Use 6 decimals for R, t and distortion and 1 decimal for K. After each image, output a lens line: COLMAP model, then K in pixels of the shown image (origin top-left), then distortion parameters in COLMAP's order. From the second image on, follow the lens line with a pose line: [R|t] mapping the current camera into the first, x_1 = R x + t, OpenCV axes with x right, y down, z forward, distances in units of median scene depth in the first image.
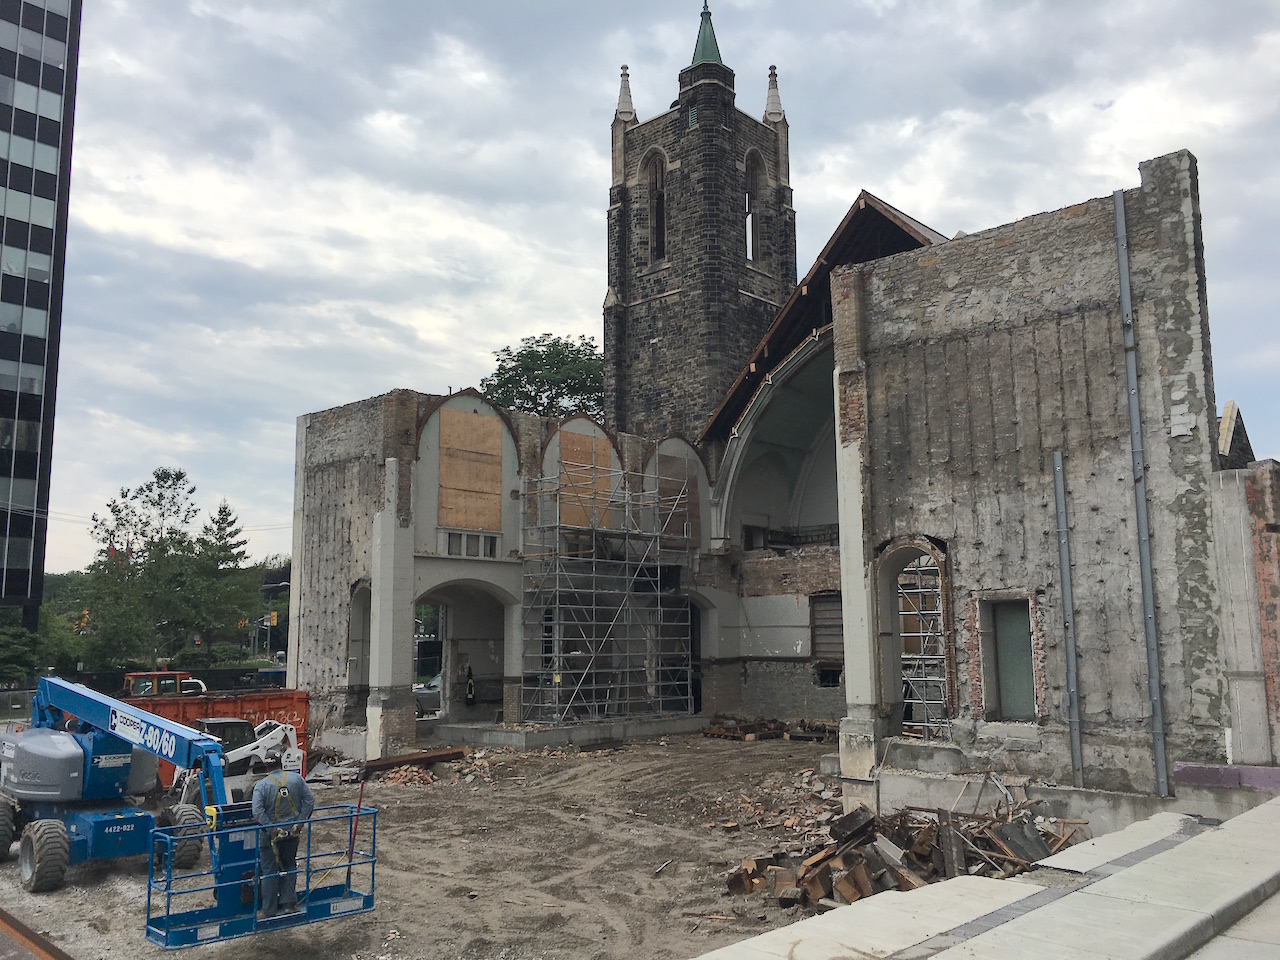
lens RADIAL K [[1083.1, 0, 638.9], [0, 1083.1, 483.4], [0, 0, 1]] dist [0.083231, -0.099579]
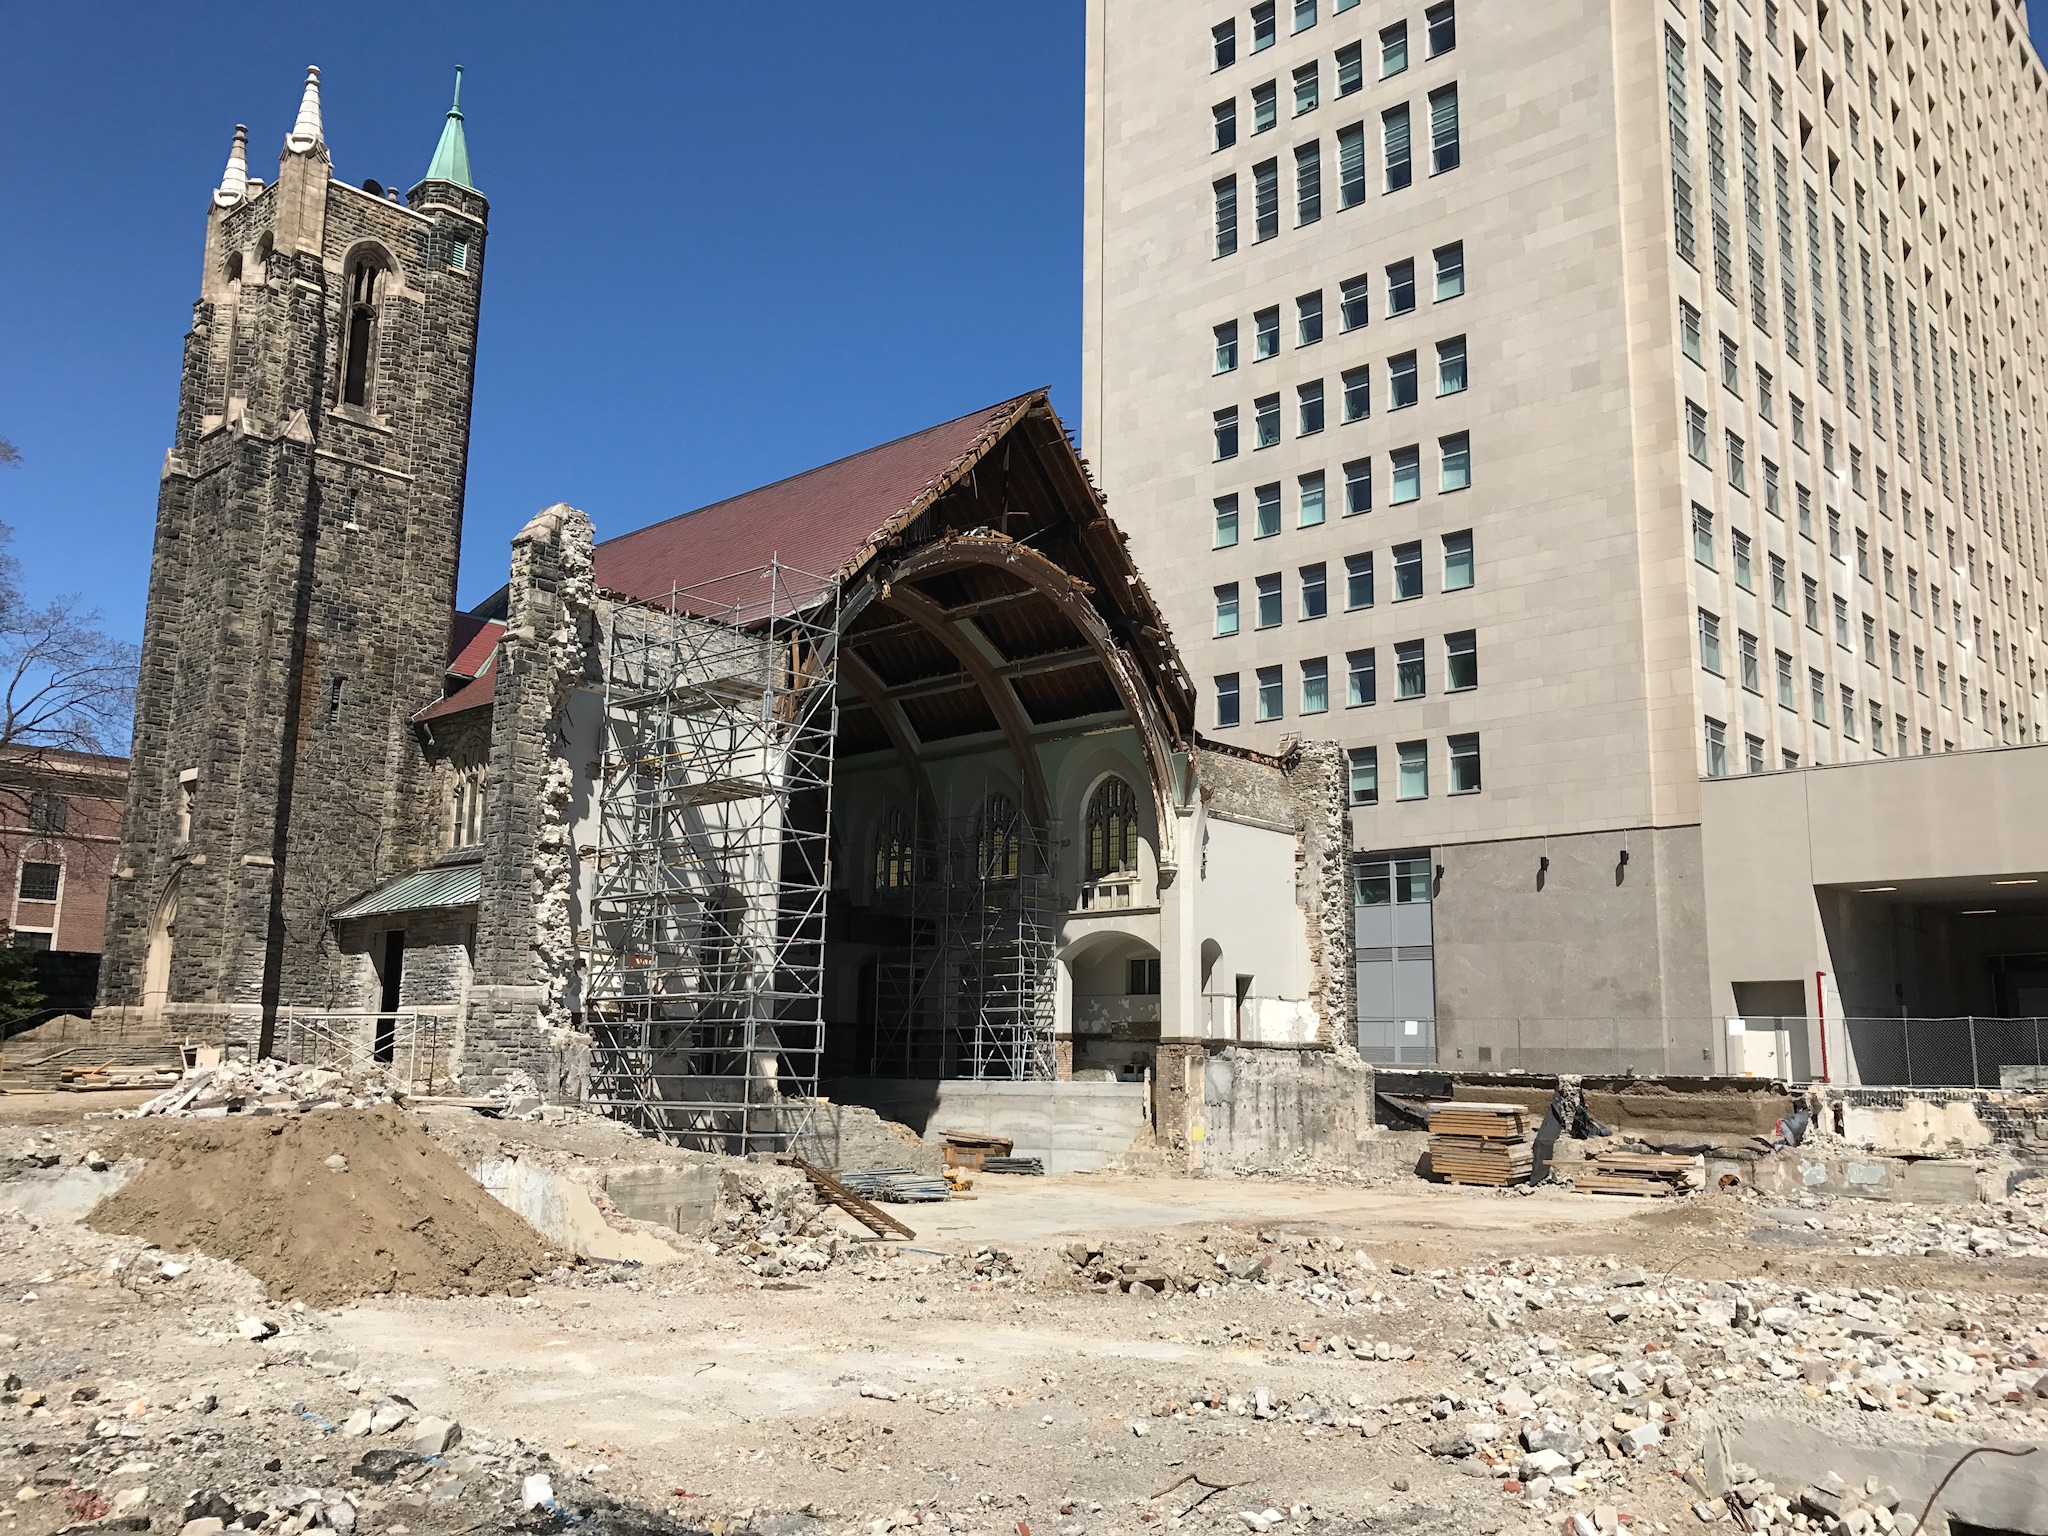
lens RADIAL K [[1681.7, 0, 1038.3], [0, 1681.7, 760.2], [0, 0, 1]] dist [0.017868, -0.004145]
pose [[-0.003769, 0.192235, 0.981342, -1.339950], [-0.157764, 0.968945, -0.190412, 0.188637], [-0.987470, -0.155538, 0.026676, 0.741824]]
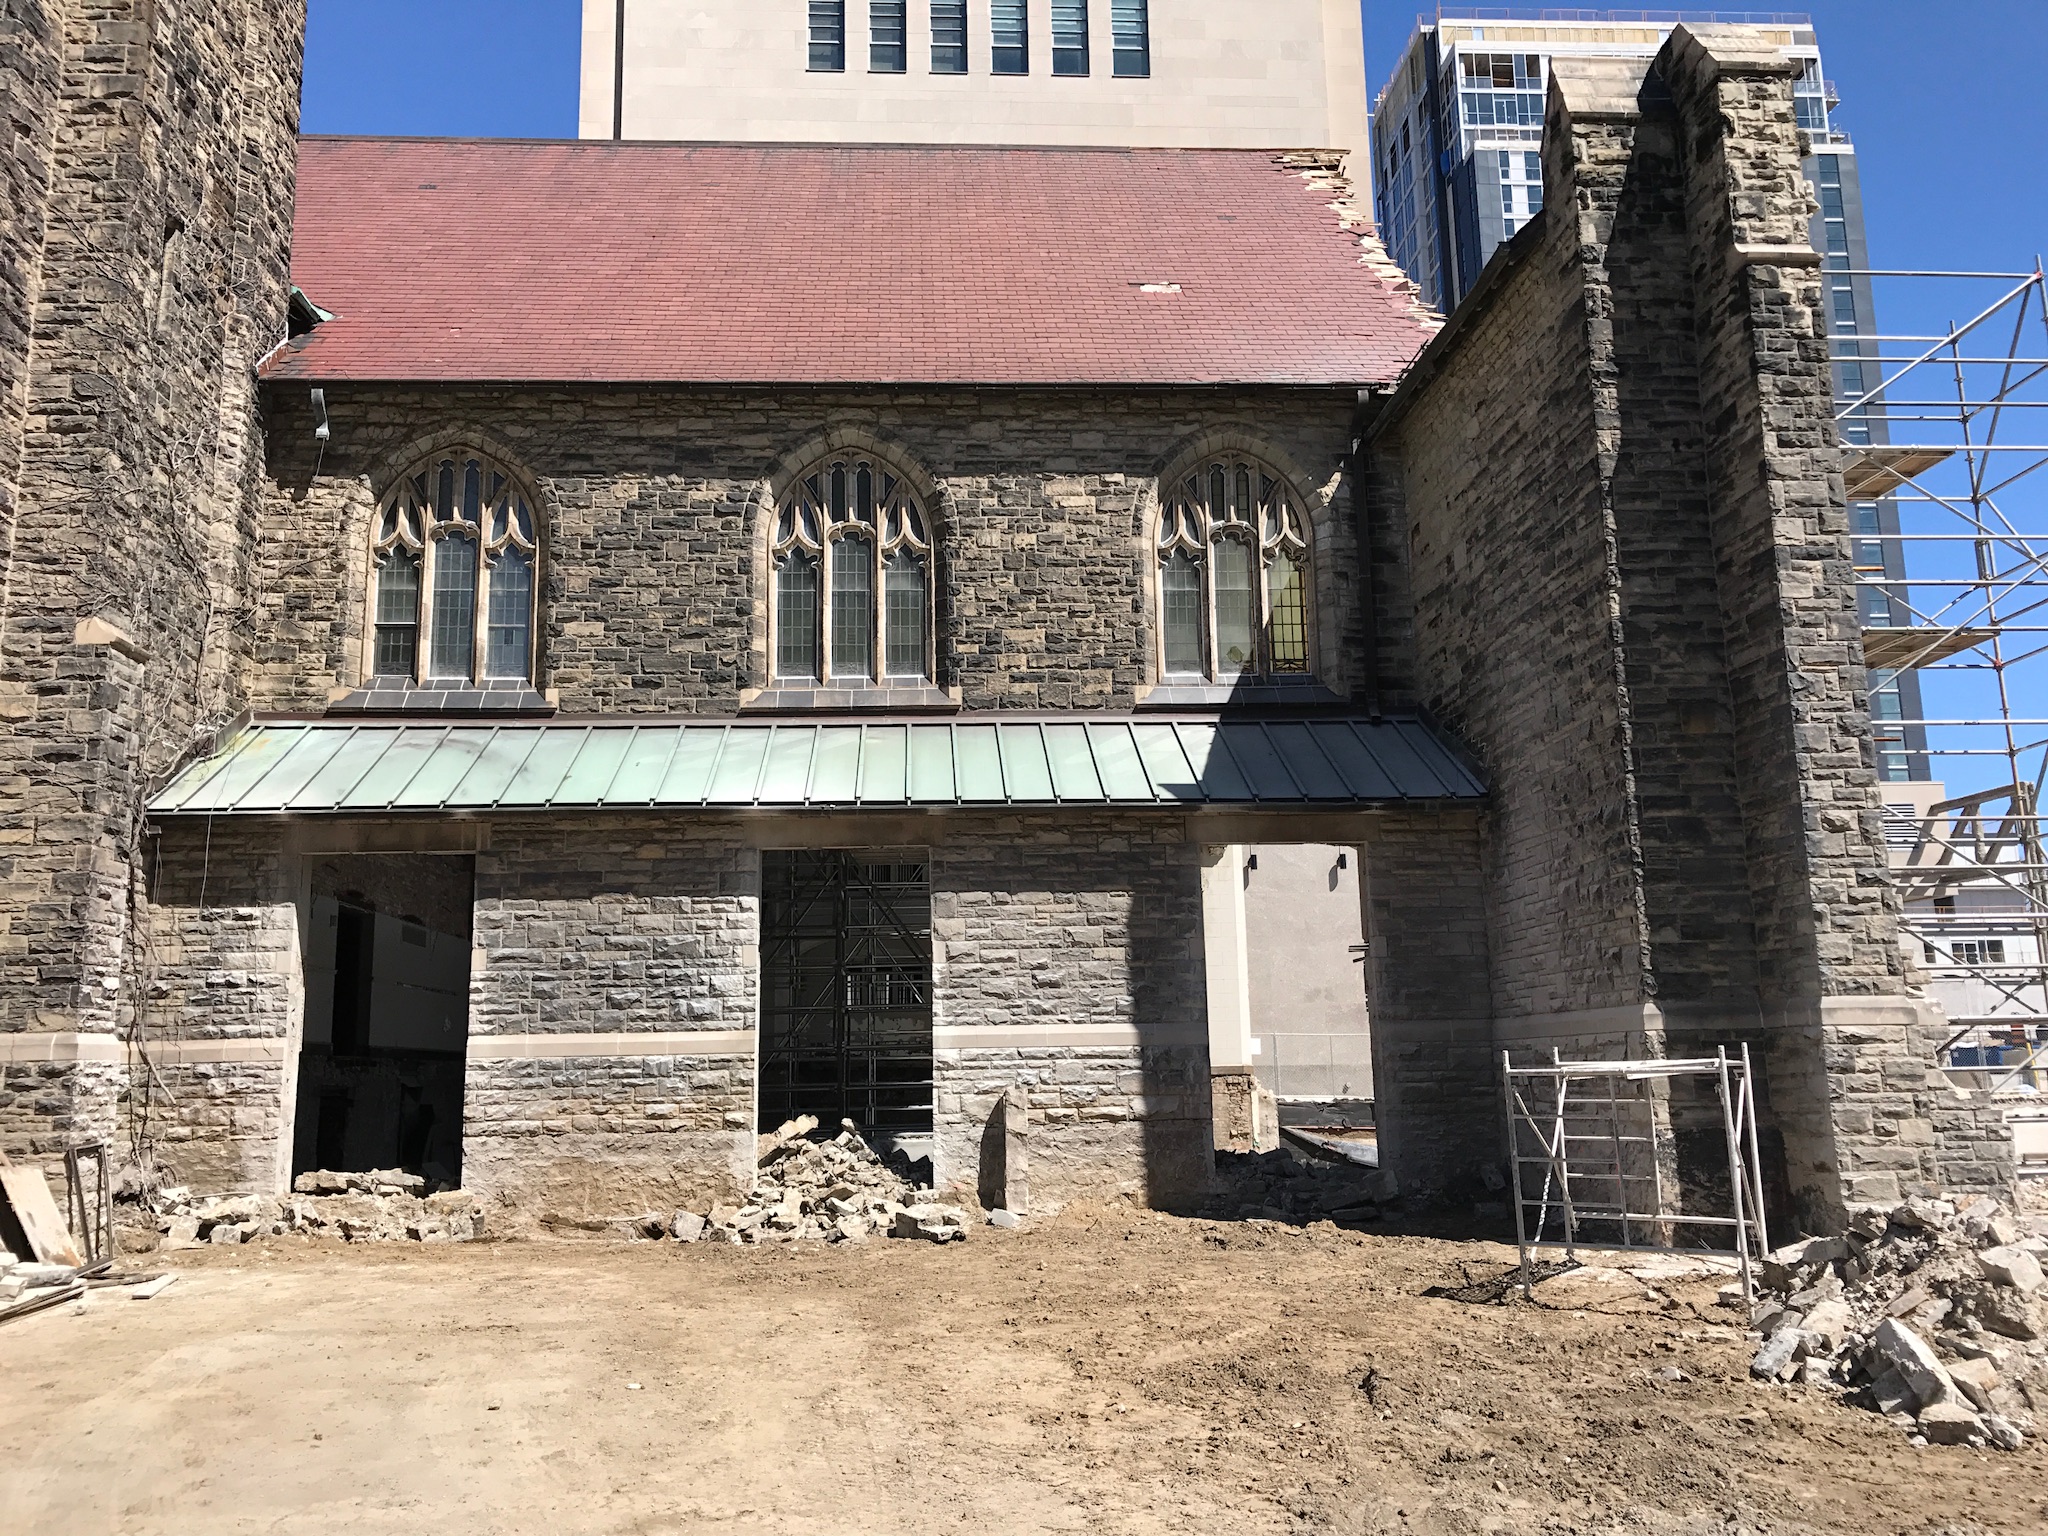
lens RADIAL K [[1679.0, 0, 1024.0], [0, 1679.0, 744.1], [0, 0, 1]] dist [0.022064, 0.001279]
pose [[-0.719662, 0.157004, 0.676340, -0.538732], [-0.074322, 0.951082, -0.299864, 0.262583], [-0.690335, -0.266068, -0.672789, 1.498935]]
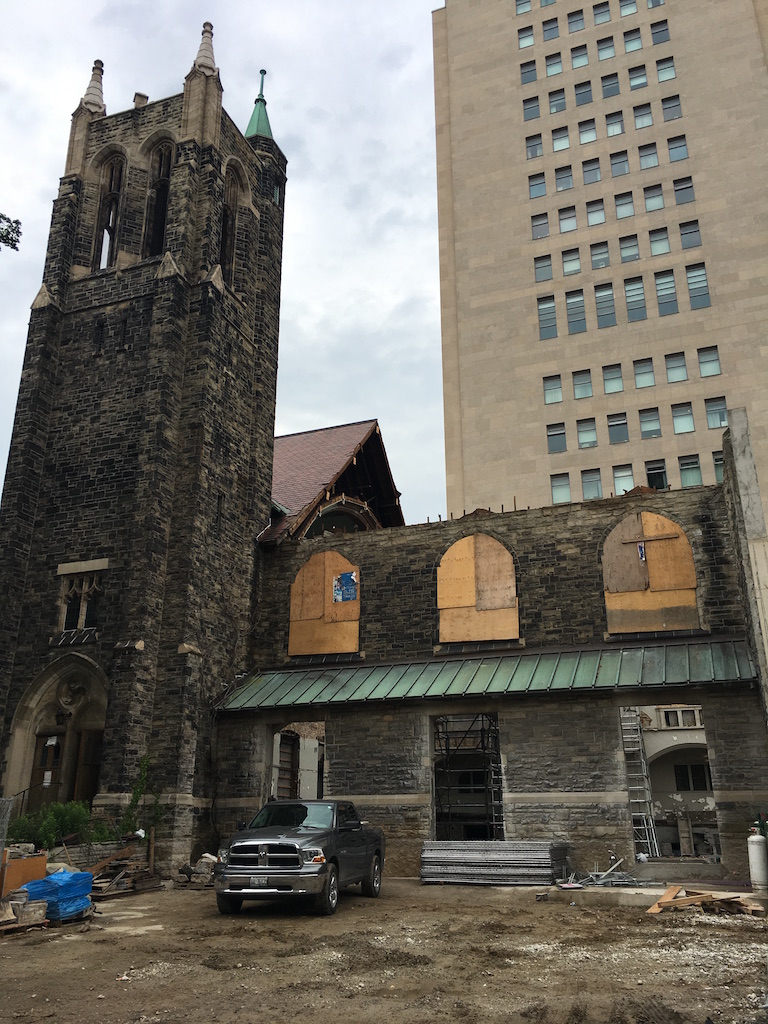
lens RADIAL K [[866.5, 0, 381.2], [0, 866.5, 507.1], [0, 0, 1]] dist [0.083231, -0.099579]
pose [[-0.362124, 0.340296, 0.867793, -0.741795], [-0.128974, 0.903732, -0.408209, 0.273878], [-0.923164, -0.259745, -0.283374, 1.451149]]
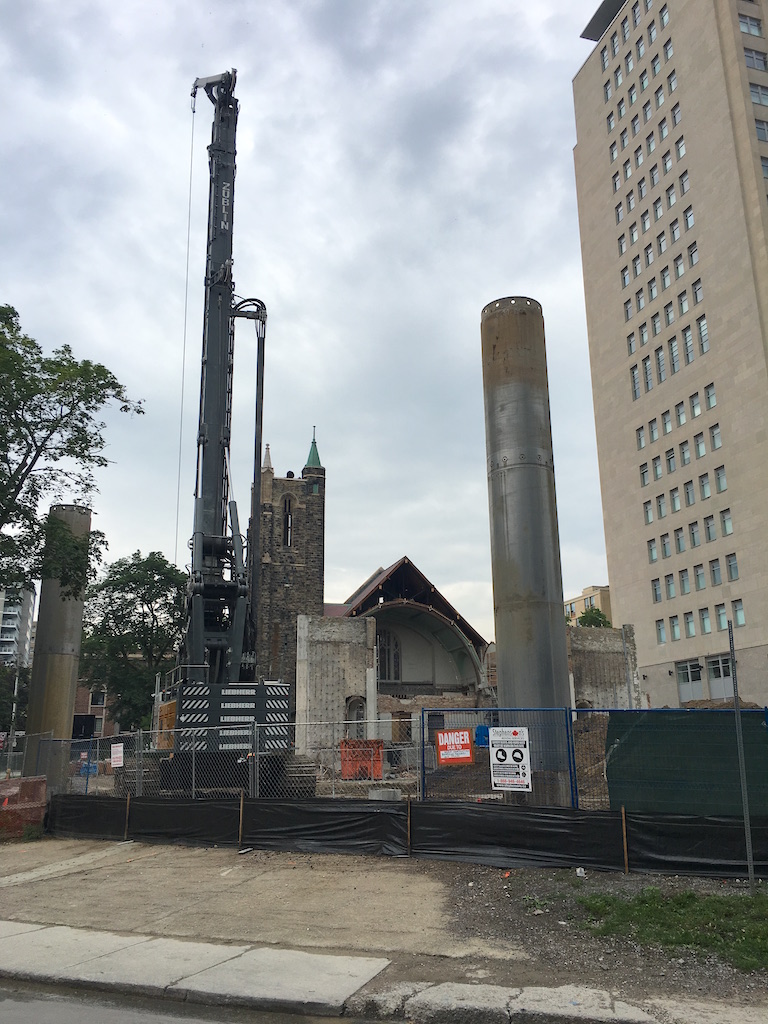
lens RADIAL K [[866.5, 0, 381.2], [0, 866.5, 507.1], [0, 0, 1]] dist [0.083231, -0.099579]
pose [[0.500690, 0.251745, 0.828212, -1.818396], [-0.118623, 0.967705, -0.222433, 0.100767], [-0.857460, 0.013125, 0.514383, -0.022109]]
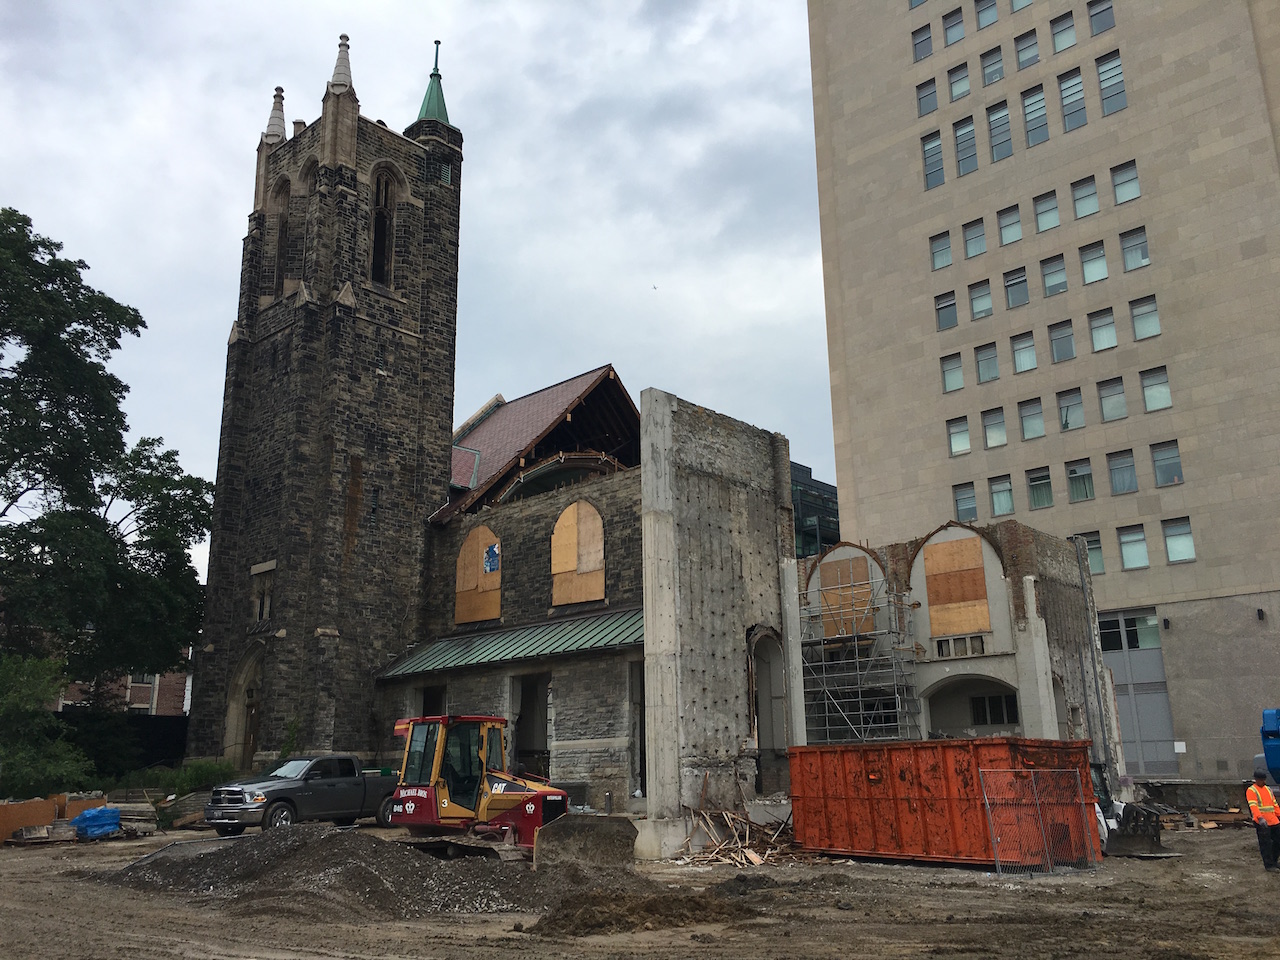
lens RADIAL K [[1083.1, 0, 638.9], [0, 1083.1, 483.4], [0, 0, 1]] dist [0.083231, -0.099579]
pose [[0.014221, 0.277815, 0.960529, -1.084278], [-0.129497, 0.953048, -0.273734, 0.222644], [-0.991478, -0.120492, 0.049530, 1.029881]]
